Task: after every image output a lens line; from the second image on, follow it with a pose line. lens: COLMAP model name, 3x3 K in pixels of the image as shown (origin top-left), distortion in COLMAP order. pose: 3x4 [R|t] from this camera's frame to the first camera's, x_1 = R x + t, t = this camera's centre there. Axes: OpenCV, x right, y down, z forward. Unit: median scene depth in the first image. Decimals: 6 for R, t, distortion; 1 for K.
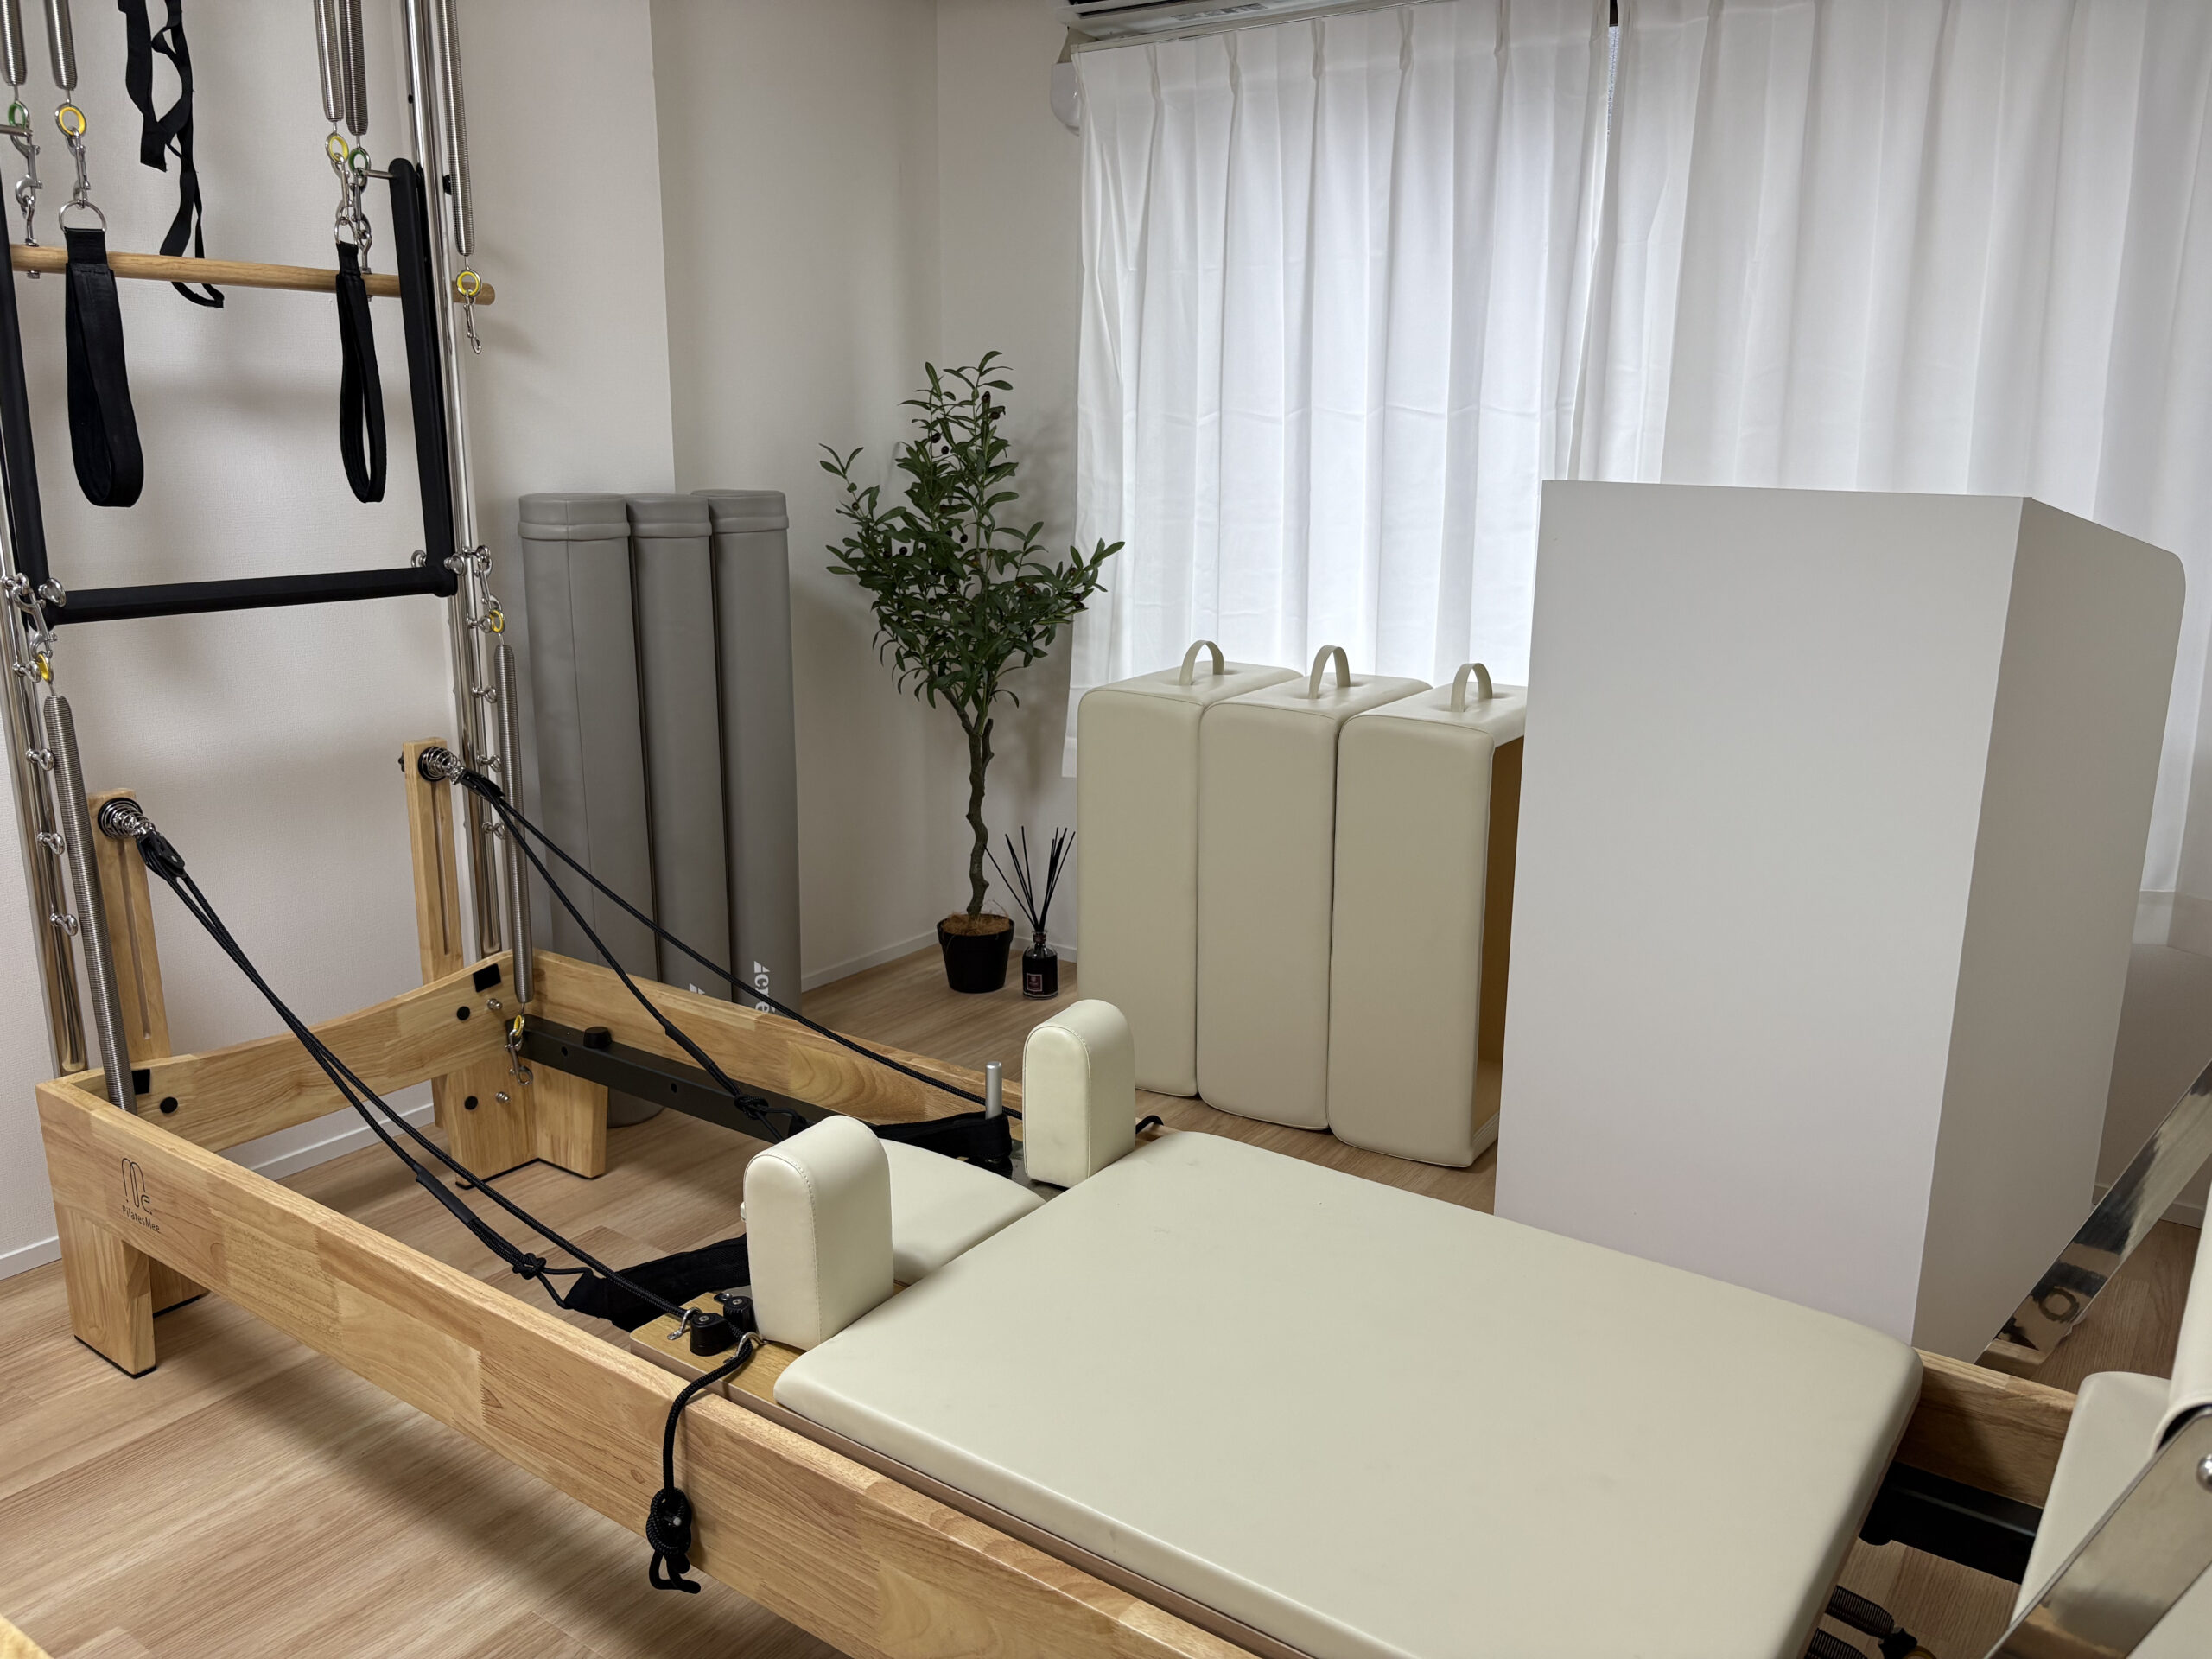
lens RADIAL K [[1656.7, 0, 1097.3], [0, 1656.7, 843.4], [0, 0, 1]] dist [0.030328, -0.027604]
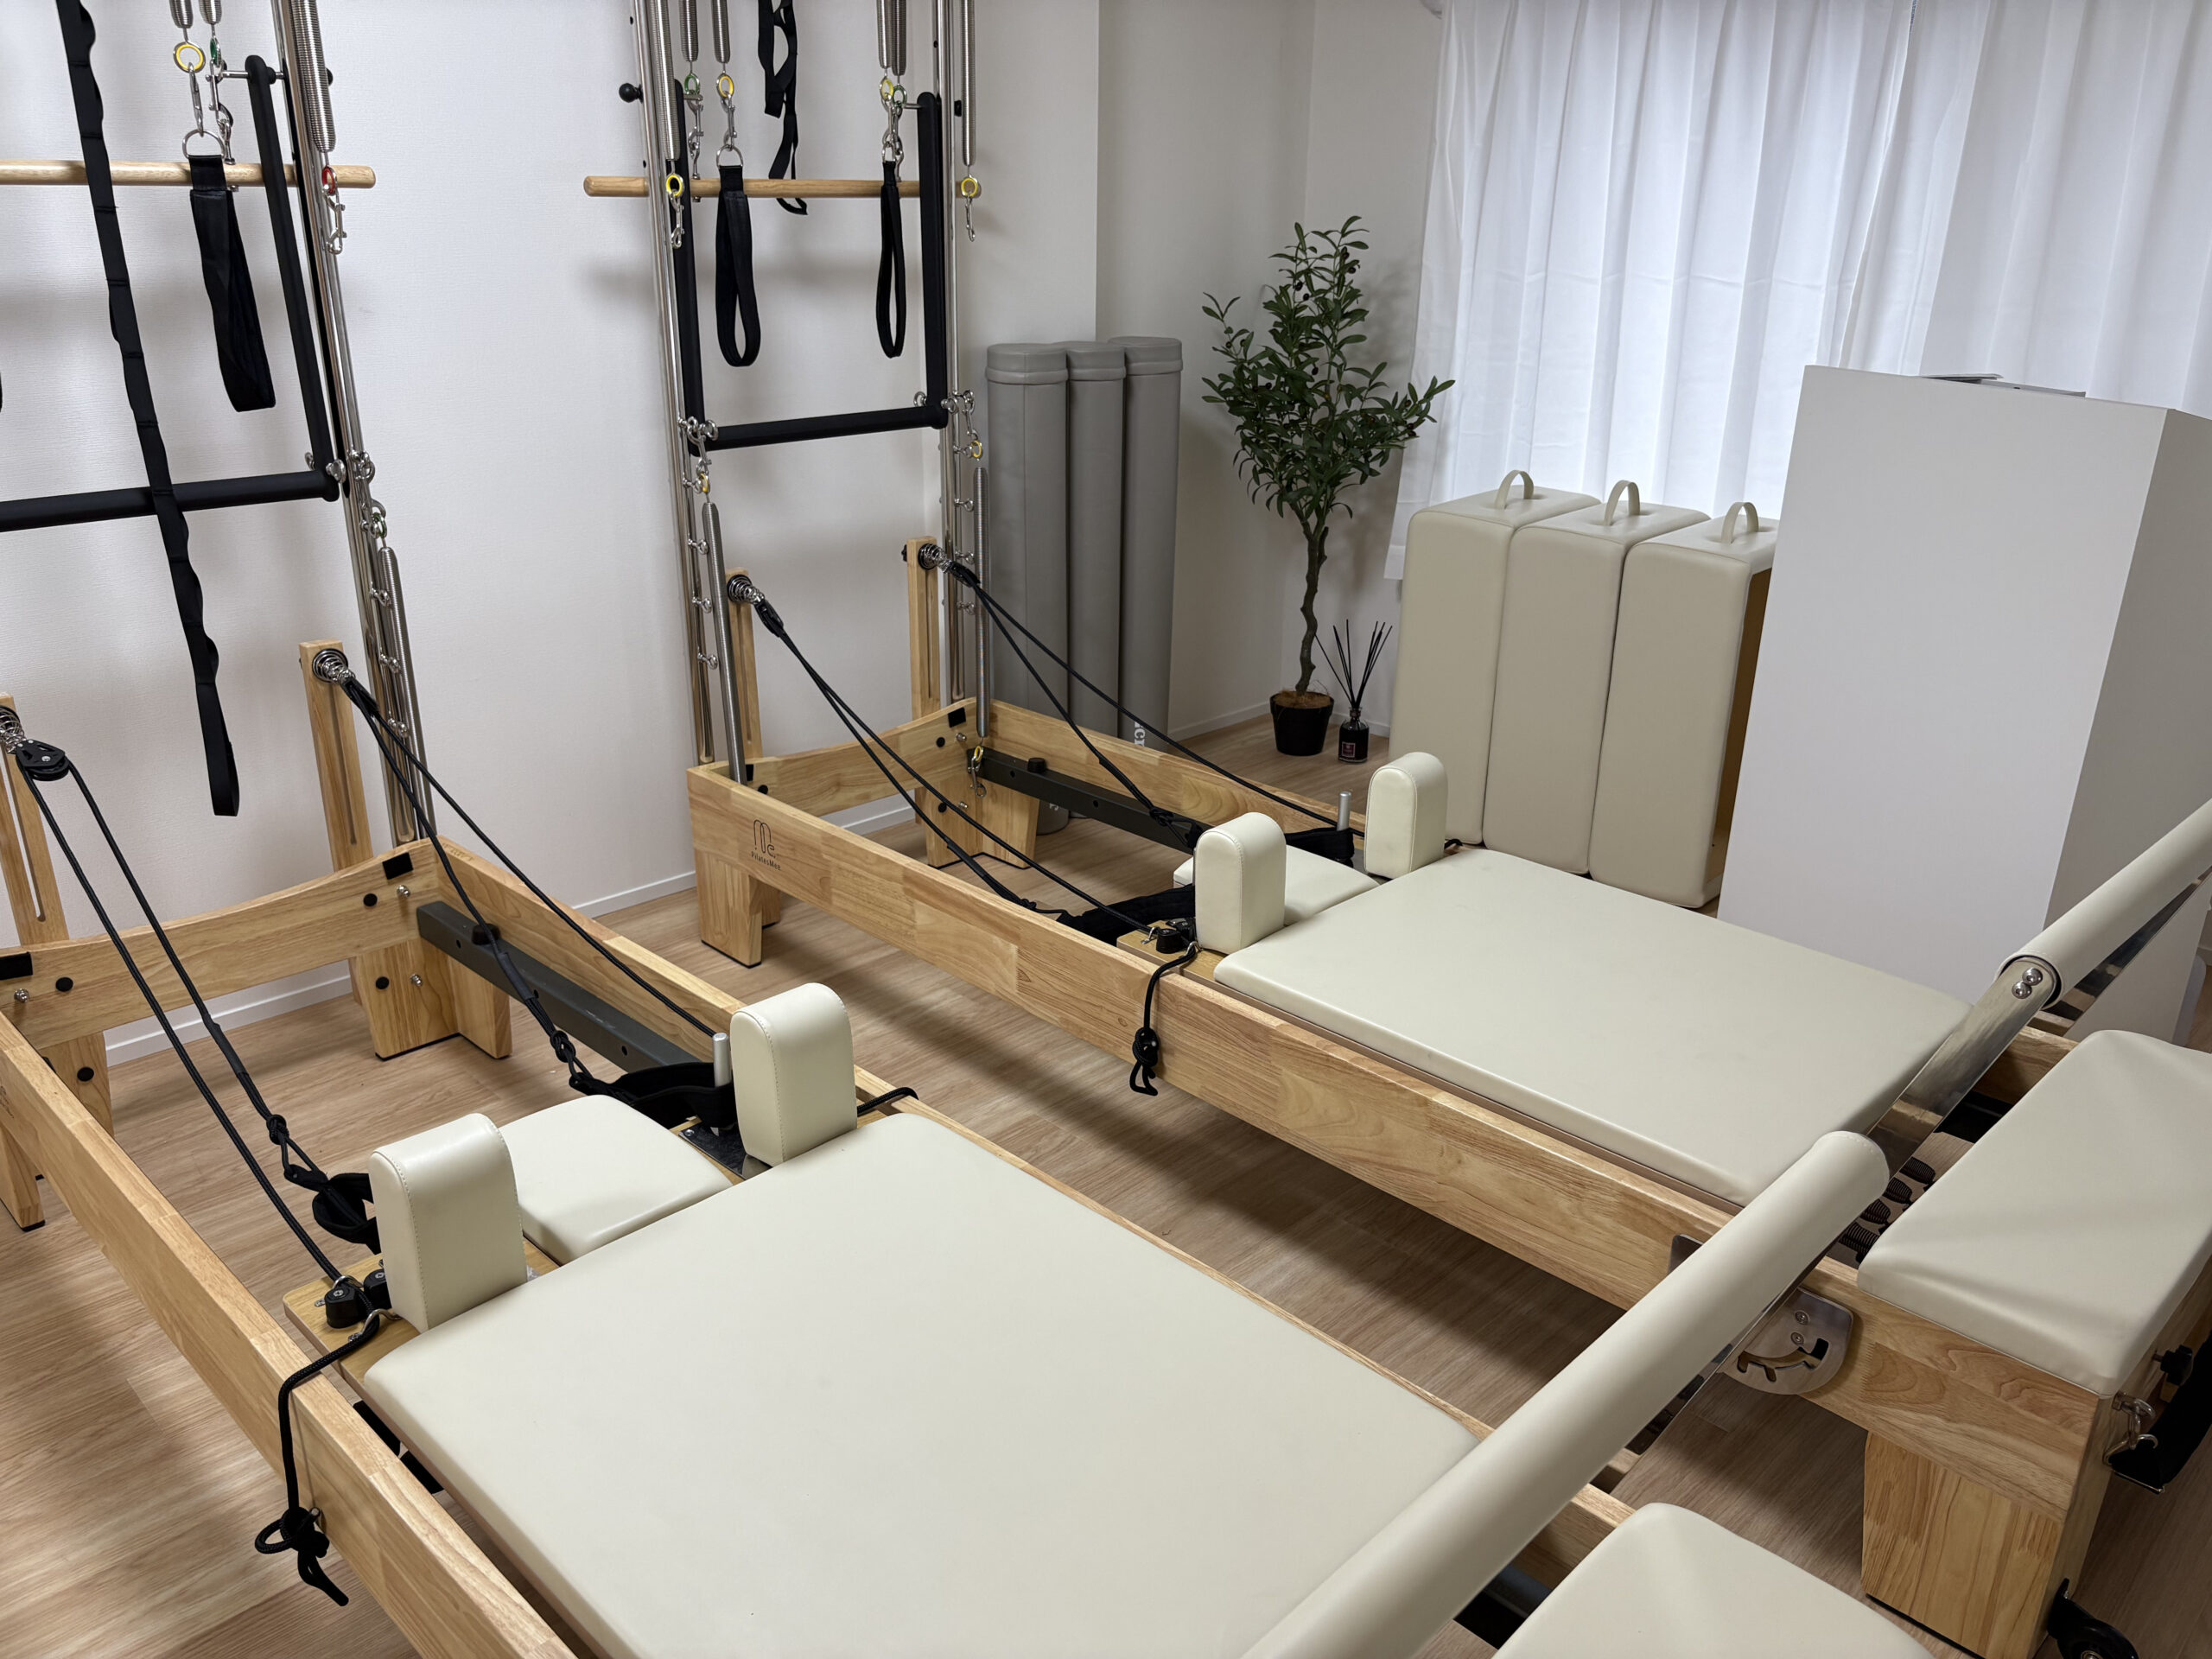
lens RADIAL K [[1656.7, 0, 1104.3], [0, 1656.7, 848.7], [0, 0, 1]] dist [0.030328, -0.027604]
pose [[0.986003, 0.065543, -0.153302, -0.035084], [-0.044562, 0.989638, 0.136498, -0.002552], [0.160660, -0.127756, 0.978707, -0.326975]]
